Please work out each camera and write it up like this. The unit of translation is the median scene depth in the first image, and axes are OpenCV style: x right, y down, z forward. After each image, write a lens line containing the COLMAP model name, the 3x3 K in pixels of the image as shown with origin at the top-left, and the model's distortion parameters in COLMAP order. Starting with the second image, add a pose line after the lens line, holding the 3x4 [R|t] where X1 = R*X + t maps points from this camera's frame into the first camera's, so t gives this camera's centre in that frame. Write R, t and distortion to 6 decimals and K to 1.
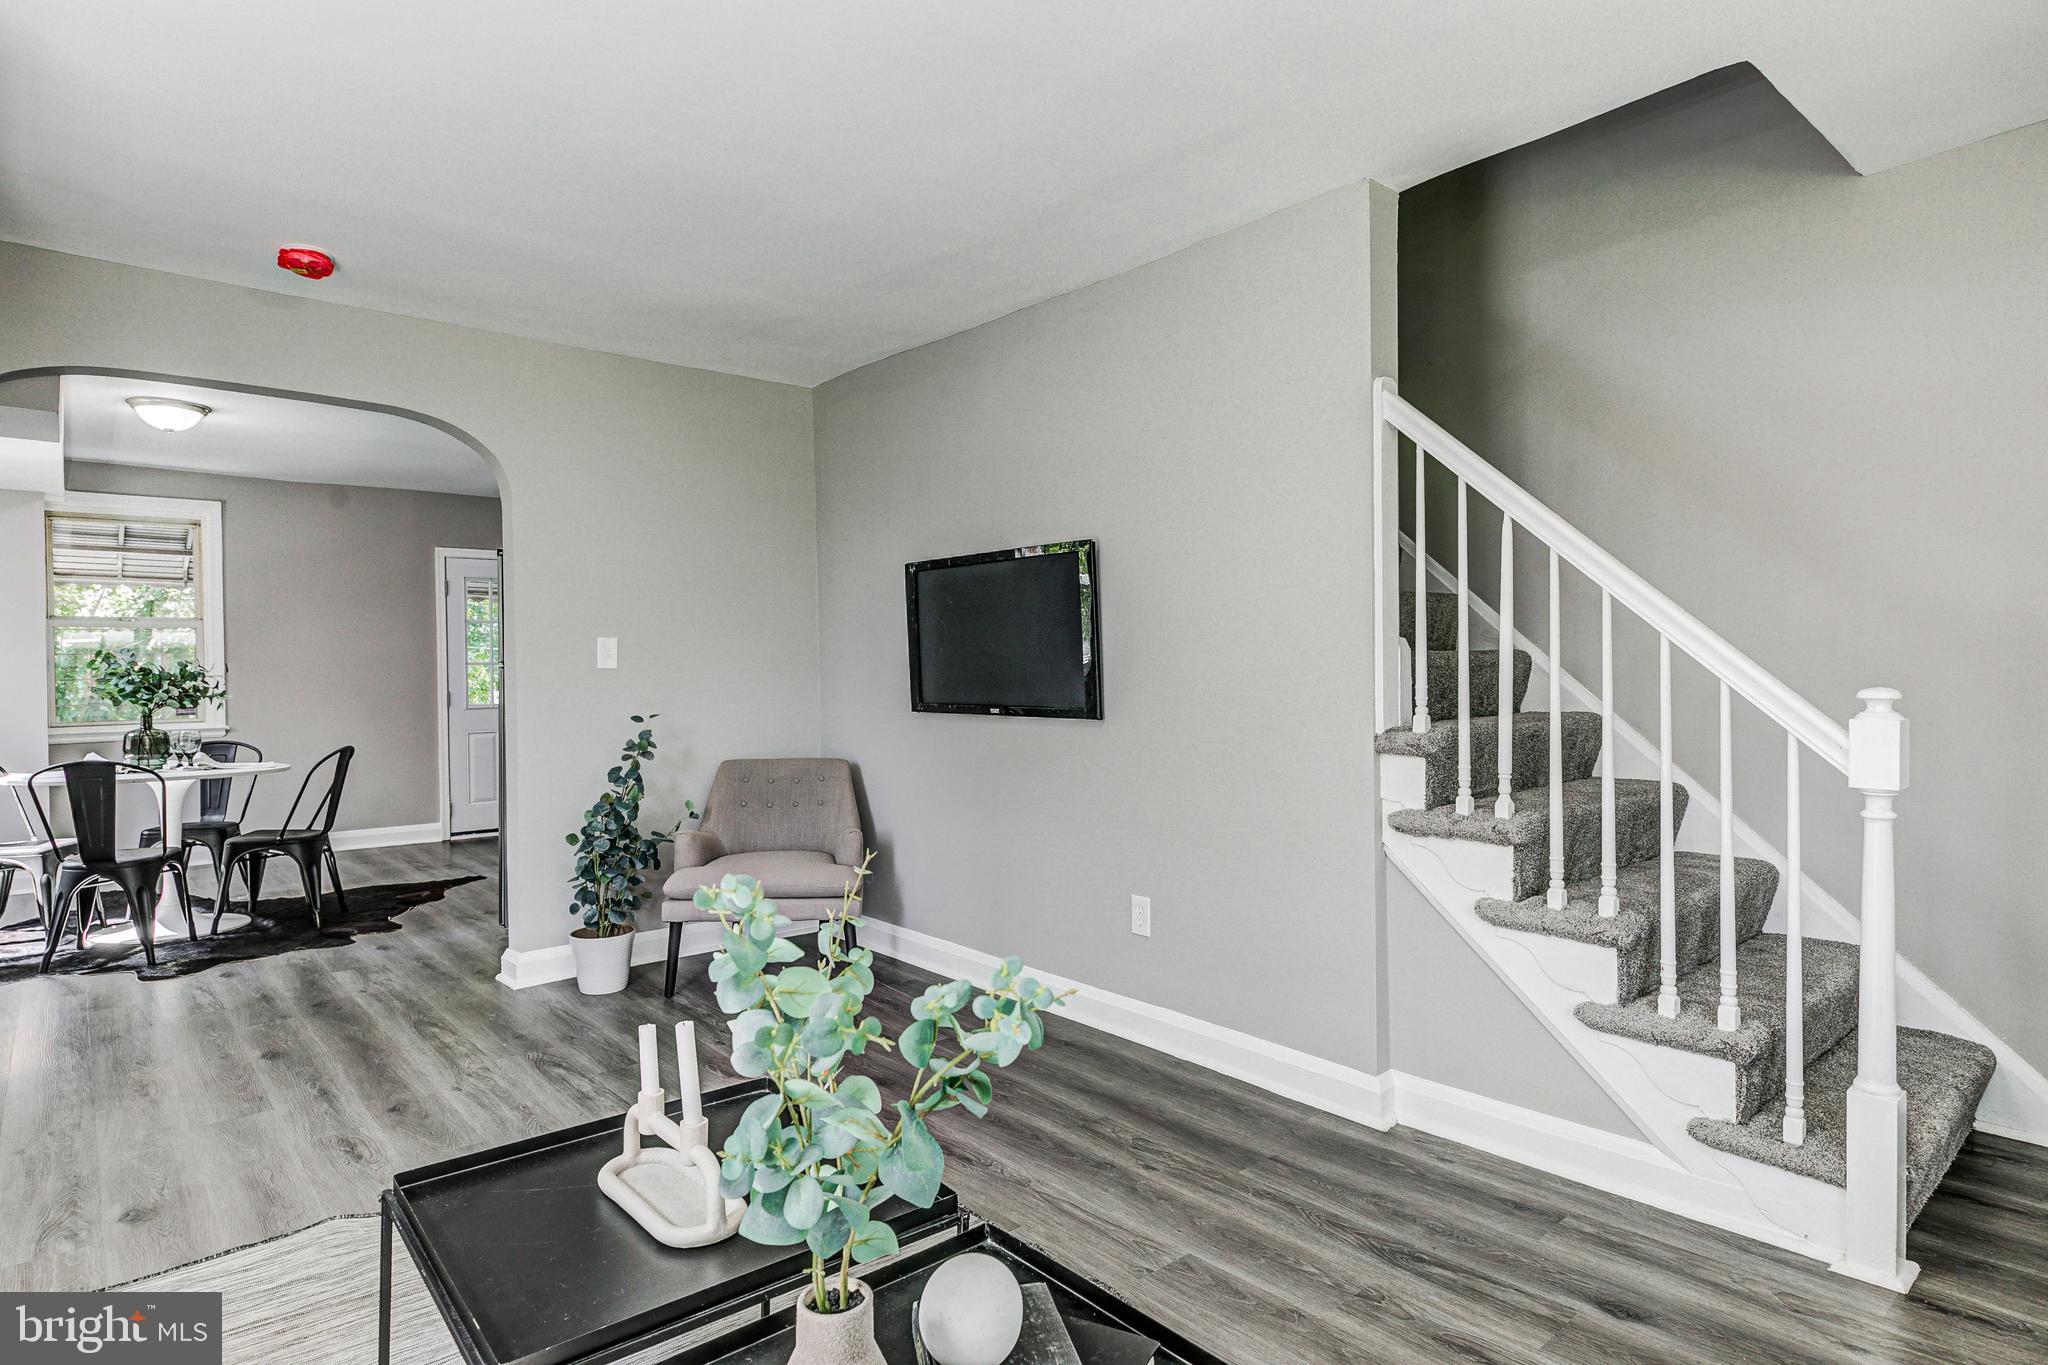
lens RADIAL K [[1095.1, 0, 1030.5], [0, 1095.1, 678.3], [0, 0, 1]] dist [0.003456, 0.000056]
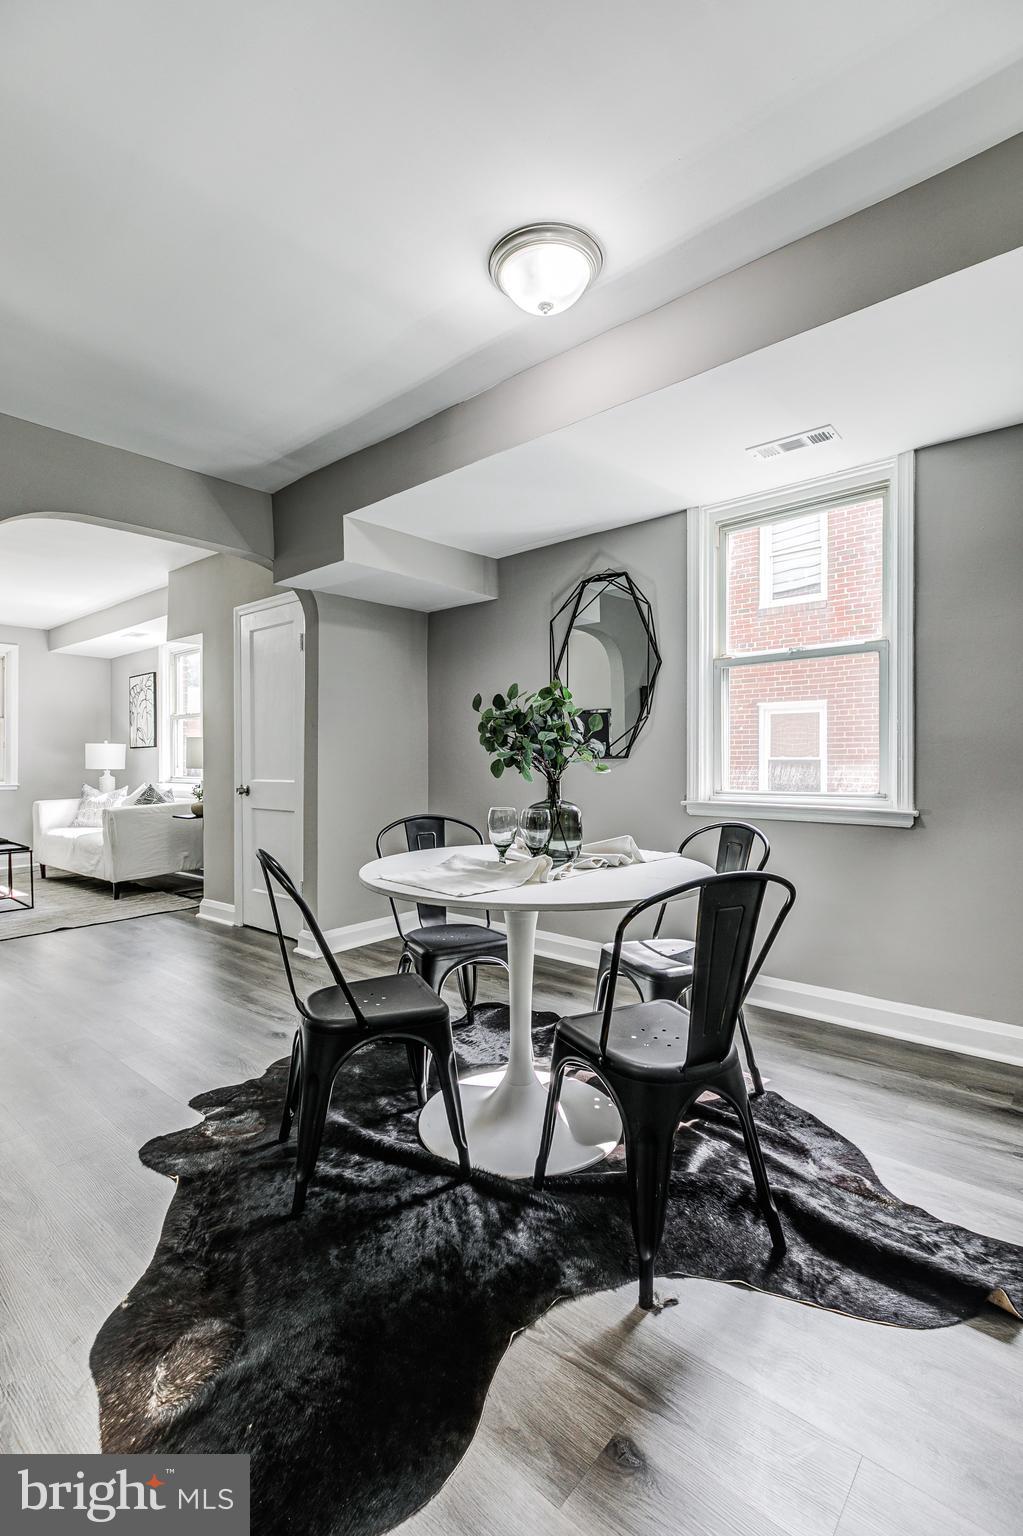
lens RADIAL K [[702.4, 0, 511.5], [0, 702.4, 768.0], [0, 0, 1]] dist [0.008675, -0.000004]
pose [[-0.990259, 0.014774, -0.138449, -0.737971], [0.012694, 0.999793, 0.015893, 0.020099], [0.138655, 0.013981, -0.990242, 1.427986]]
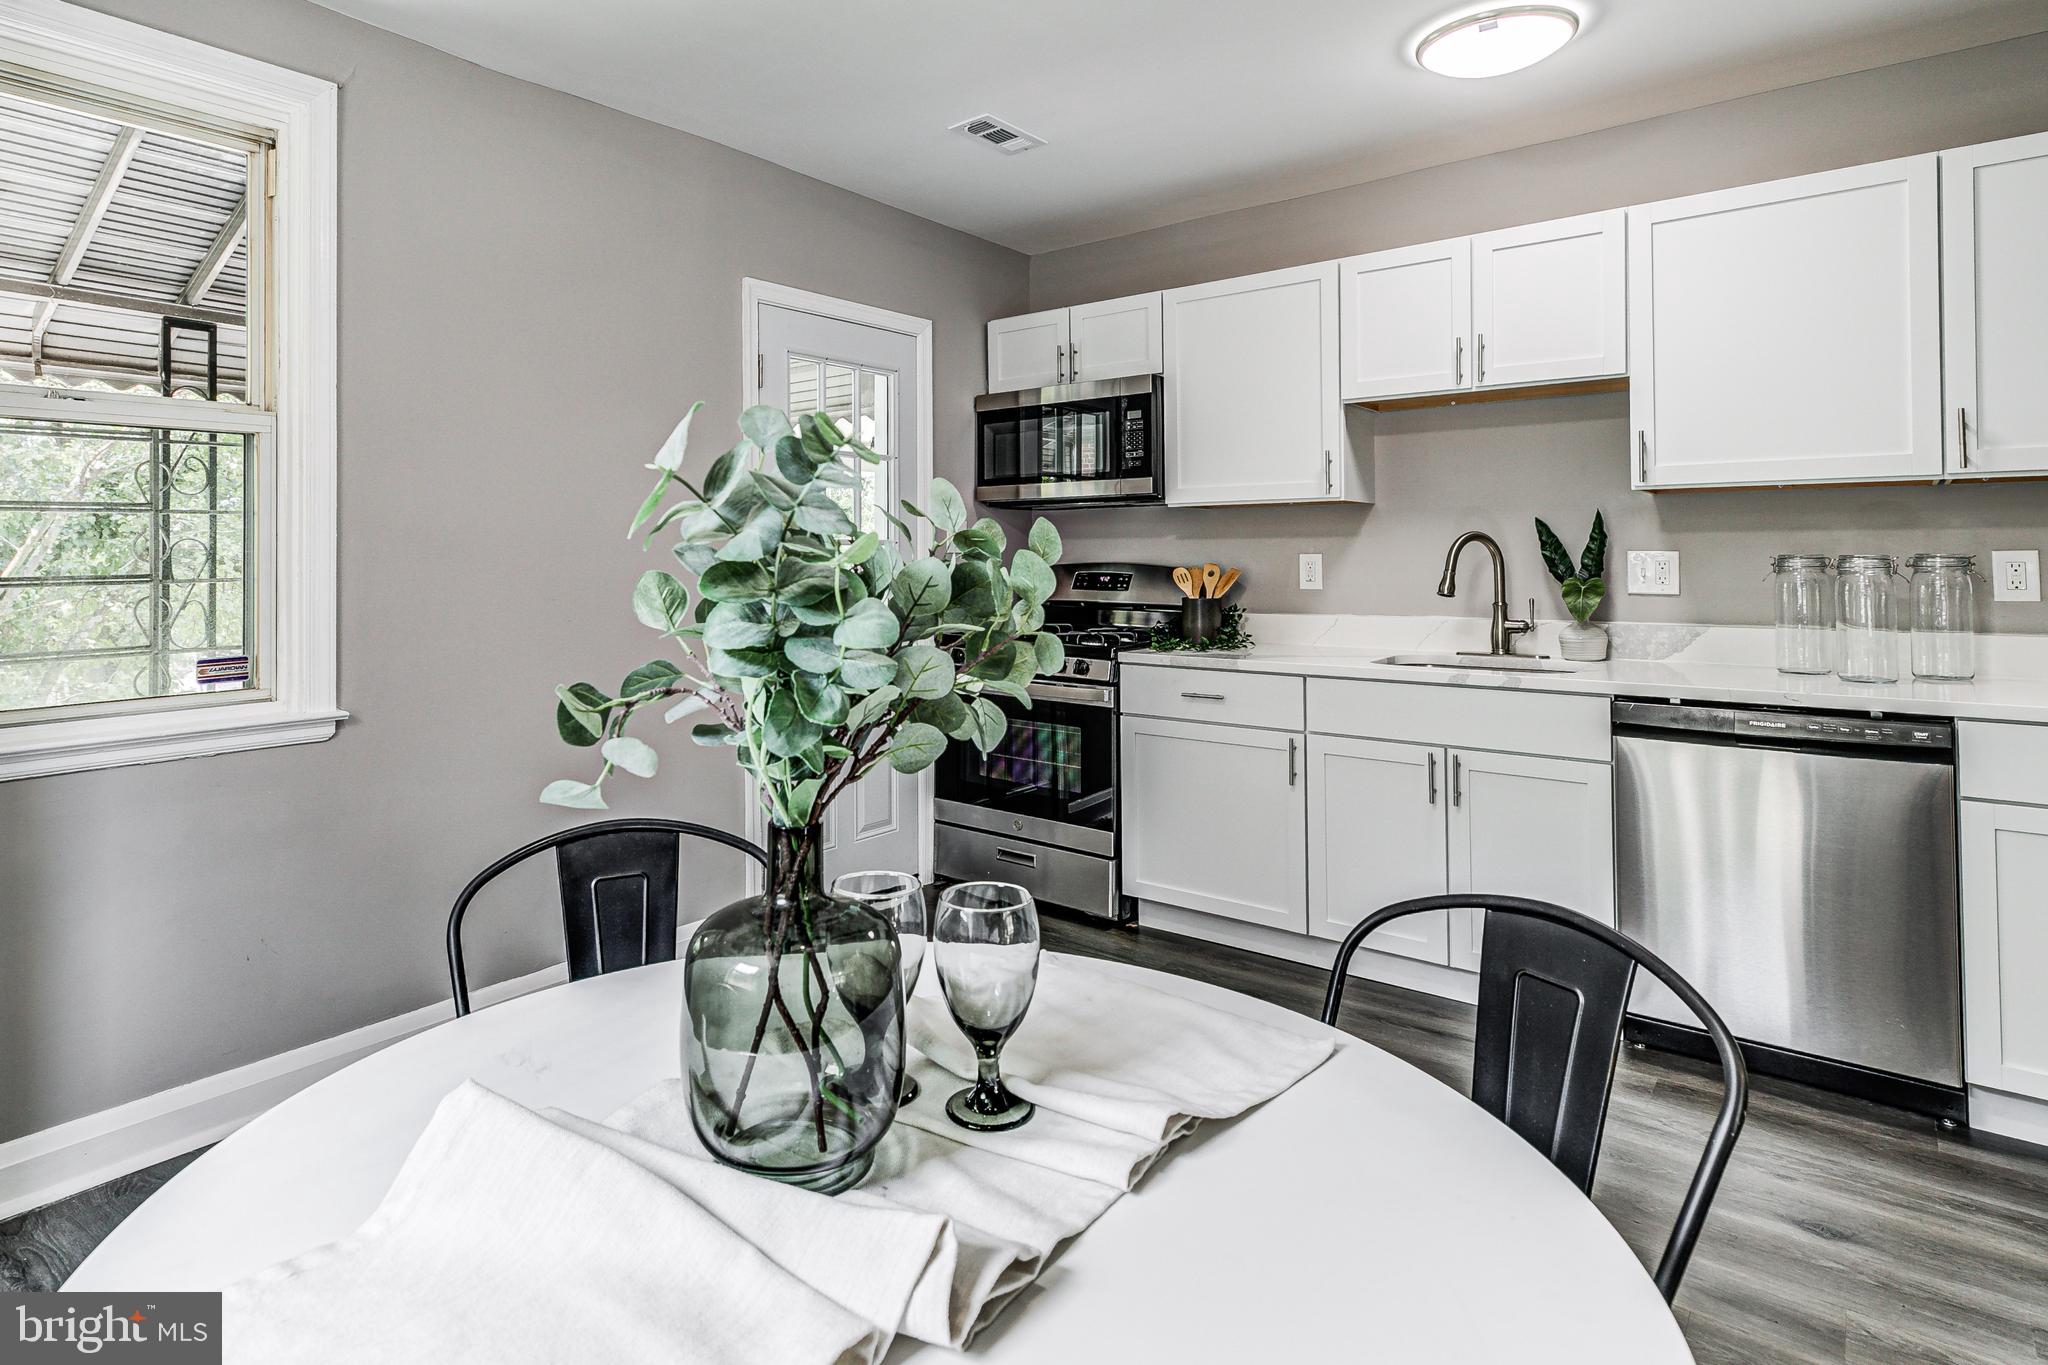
lens RADIAL K [[1098.0, 0, 907.4], [0, 1098.0, 541.9], [0, 0, 1]] dist [0.000778, -0.001241]
pose [[0.990075, 0.007737, 0.140330, -0.826667], [-0.004686, 0.999746, -0.022059, -0.005836], [-0.140465, 0.021183, 0.989859, 0.852758]]
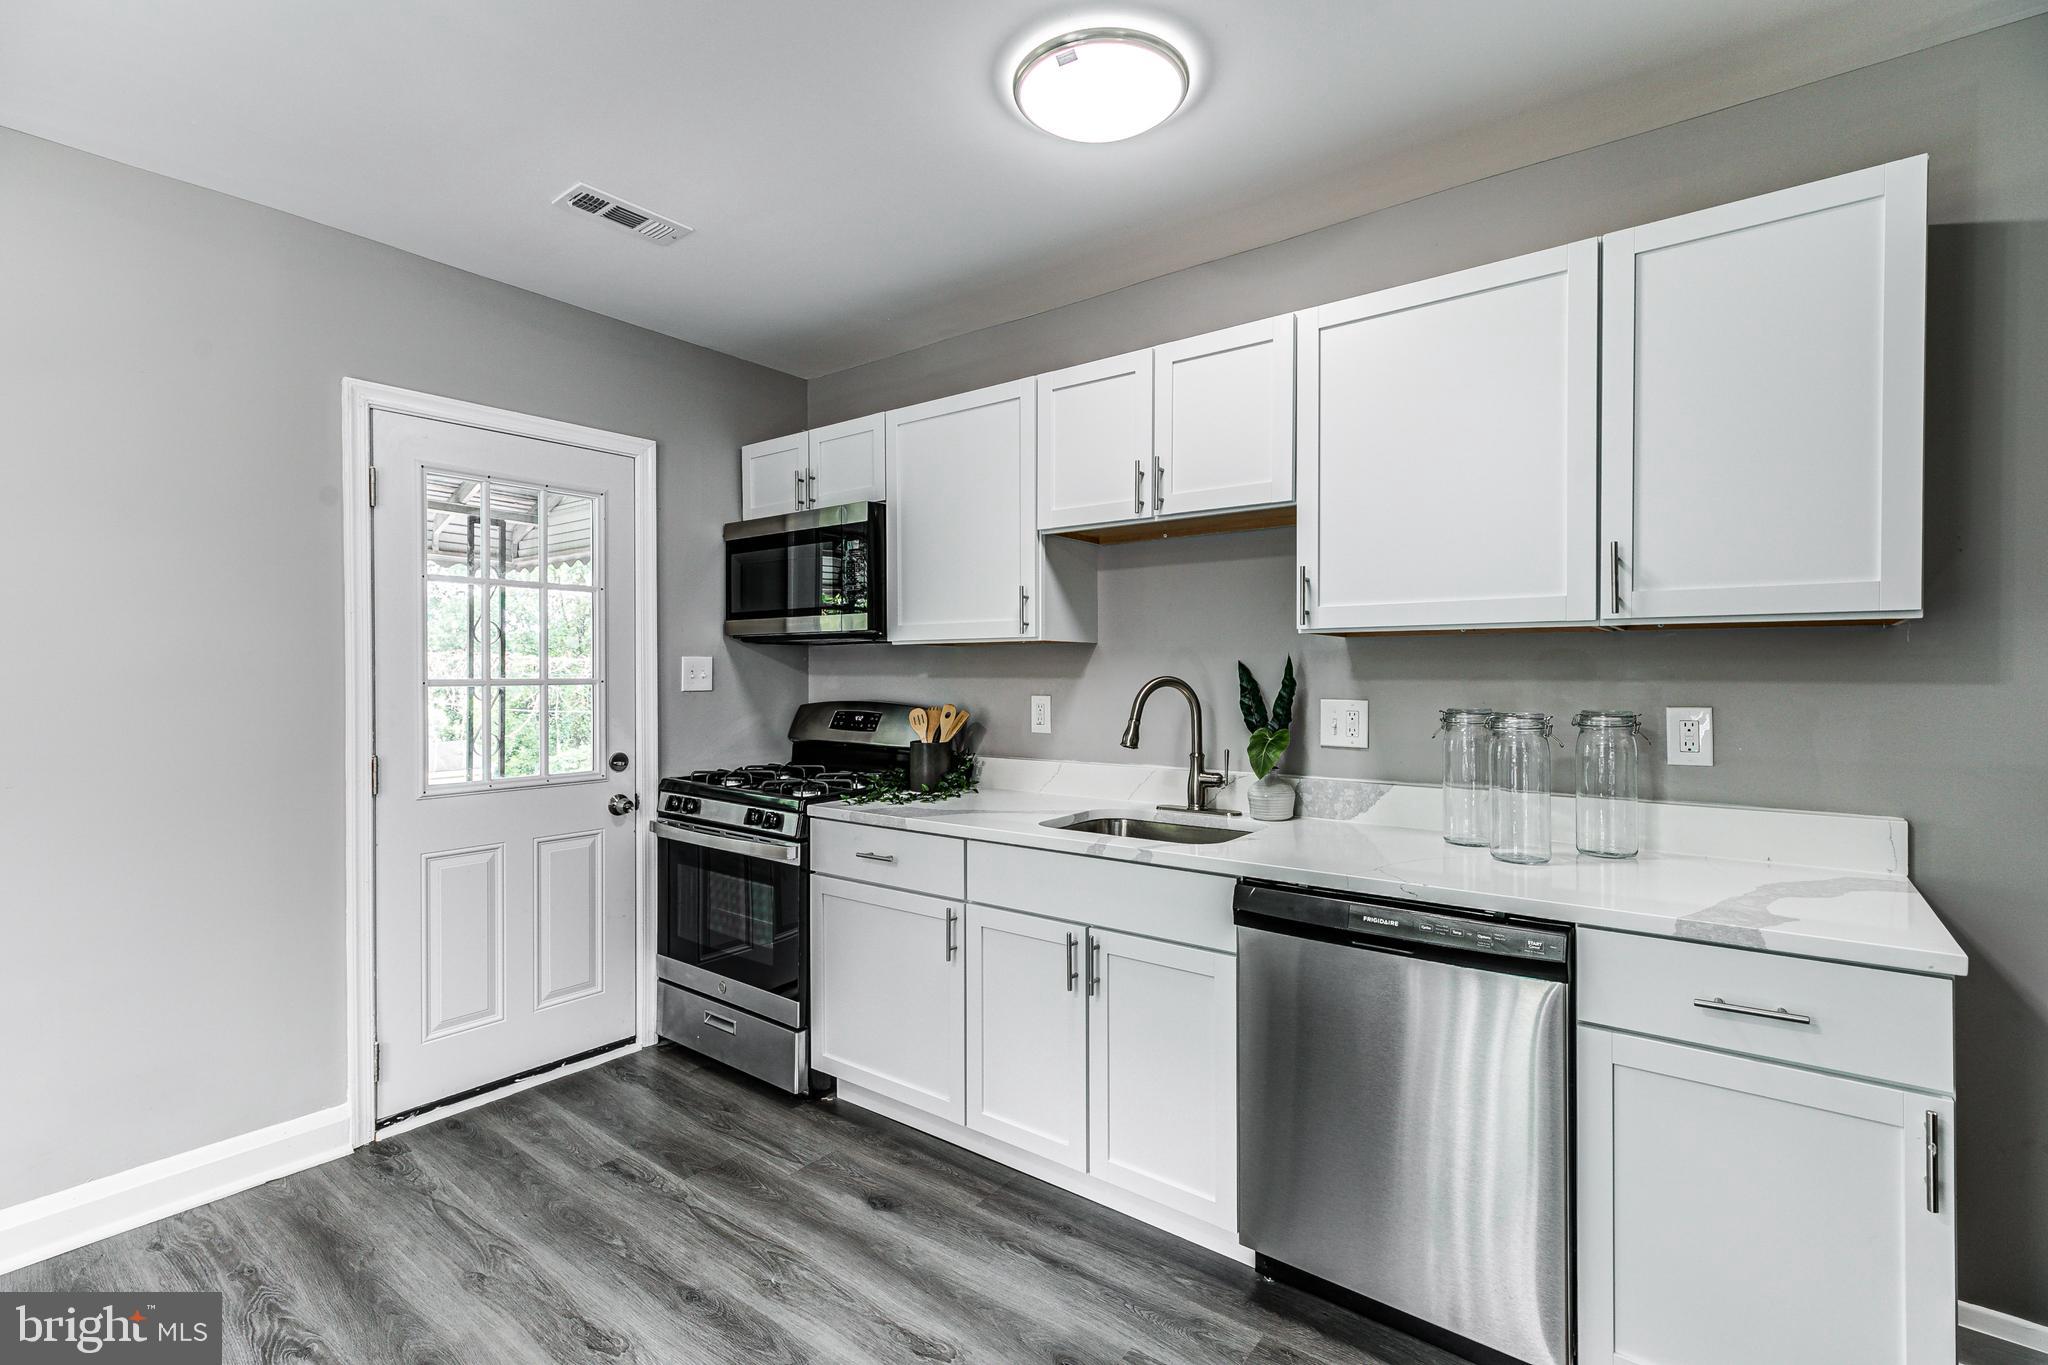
lens RADIAL K [[927.6, 0, 1029.4], [0, 927.6, 678.6], [0, 0, 1]] dist [0.008860, -0.000027]
pose [[0.978230, 0.009010, 0.207327, -0.577299], [-0.008505, 0.999958, -0.003329, -0.024474], [-0.207348, 0.001493, 0.978266, 0.975145]]
